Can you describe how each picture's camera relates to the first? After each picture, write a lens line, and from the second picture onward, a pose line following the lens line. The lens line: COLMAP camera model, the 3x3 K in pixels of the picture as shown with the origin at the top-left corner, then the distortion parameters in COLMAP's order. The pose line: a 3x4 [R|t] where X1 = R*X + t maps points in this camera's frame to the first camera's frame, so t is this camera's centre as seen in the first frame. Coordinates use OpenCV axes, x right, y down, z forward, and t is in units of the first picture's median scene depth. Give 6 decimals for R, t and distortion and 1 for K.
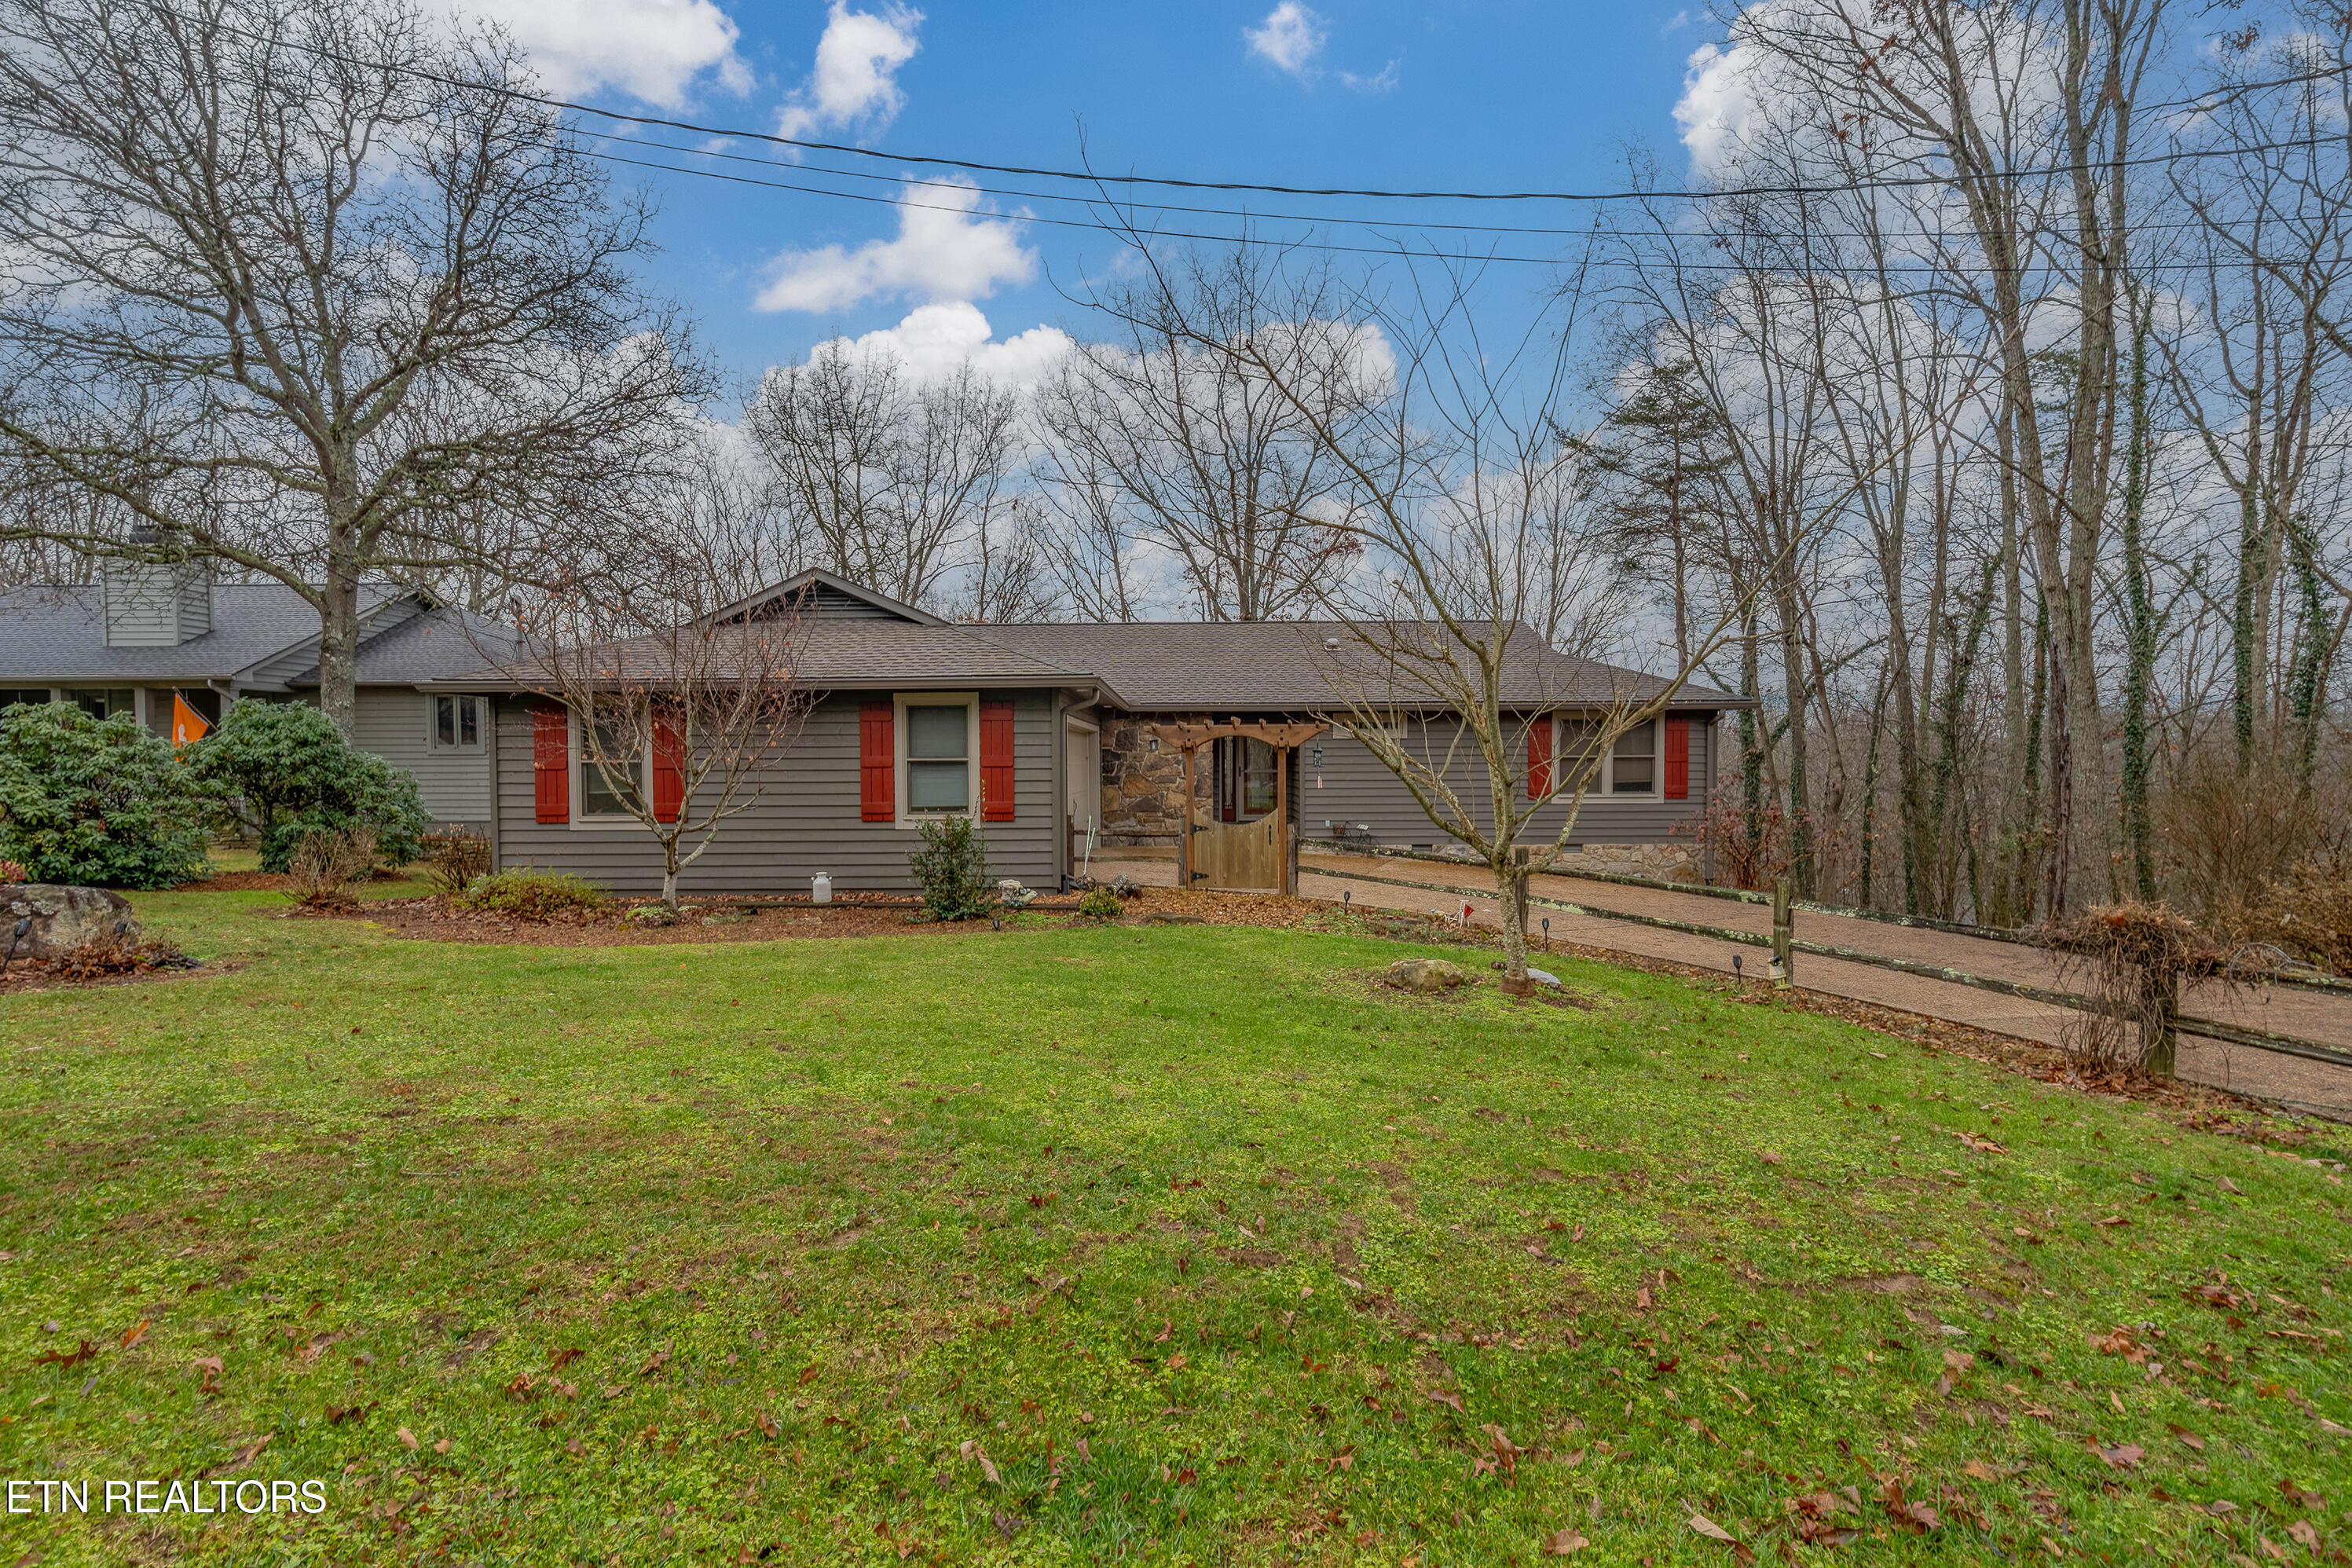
lens RADIAL K [[1077.5, 0, 1171.1], [0, 1077.5, 764.3], [0, 0, 1]] dist [-0.000752, 0.000140]
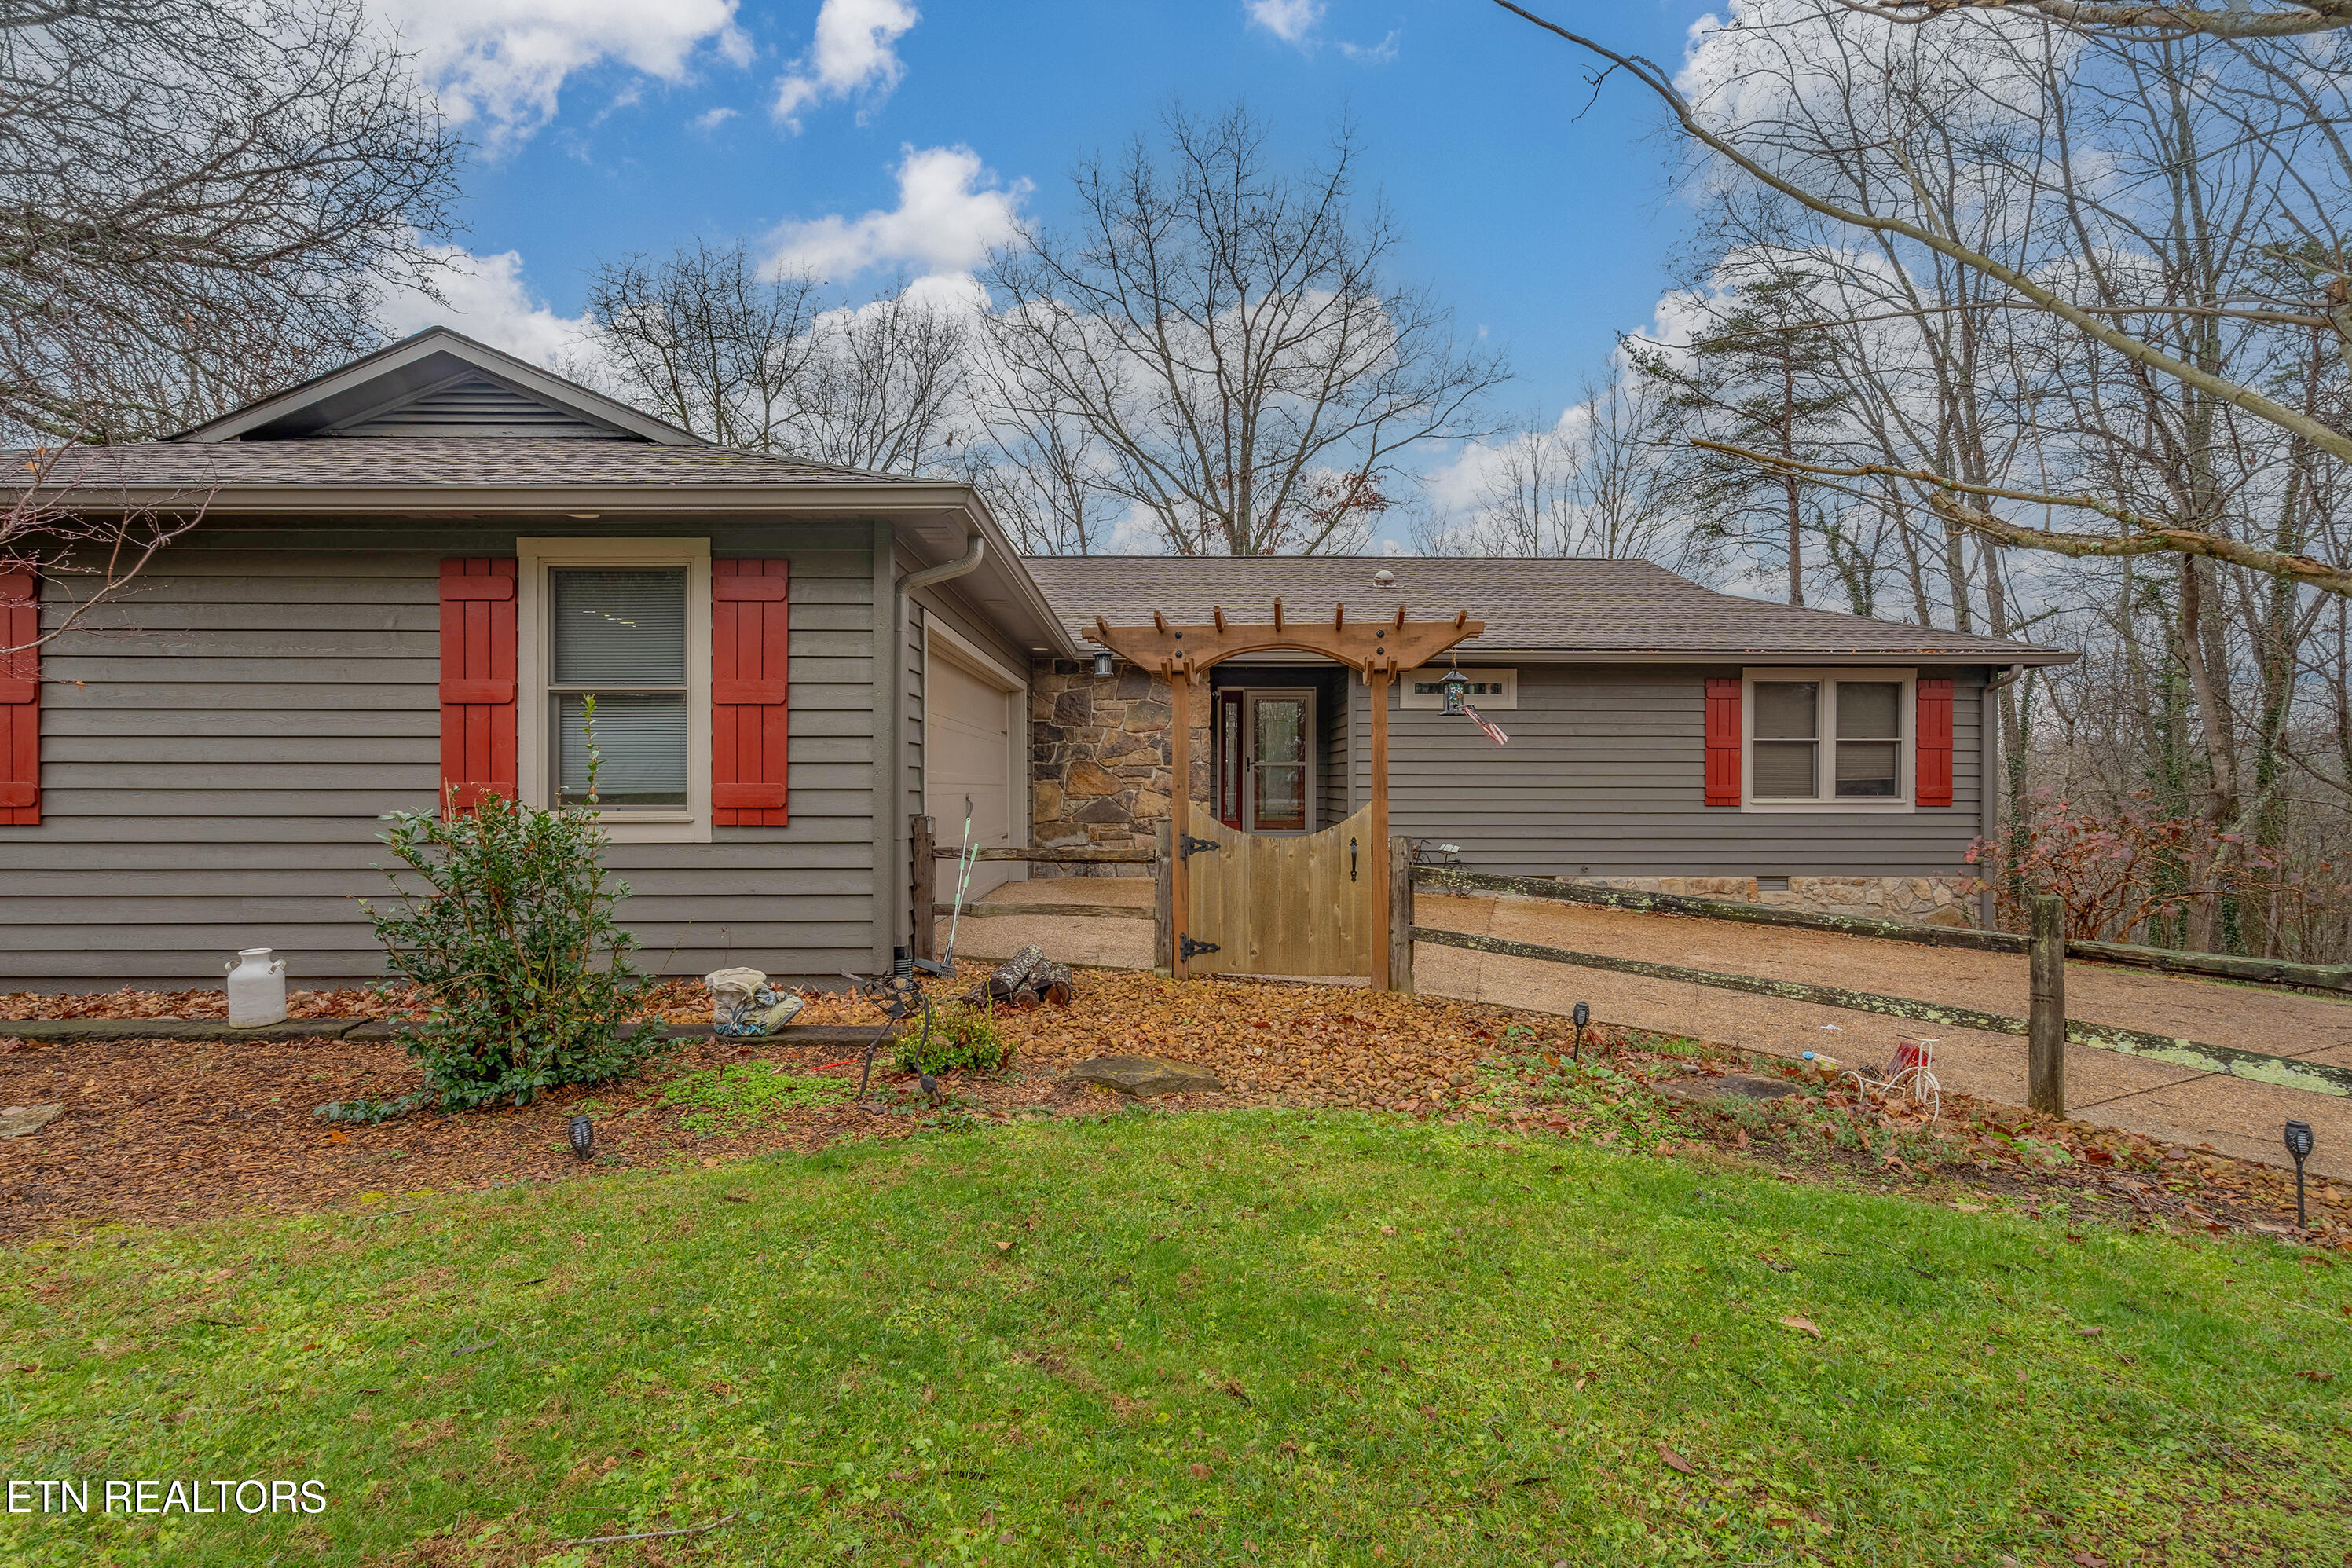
lens RADIAL K [[1077.5, 0, 1186.5], [0, 1077.5, 791.6], [0, 0, 1]] dist [-0.000752, 0.000140]
pose [[0.999319, 0.006471, 0.036338, 0.002400], [-0.006526, 0.999978, 0.001381, 0.025208], [-0.036328, -0.001618, 0.999339, 0.377036]]
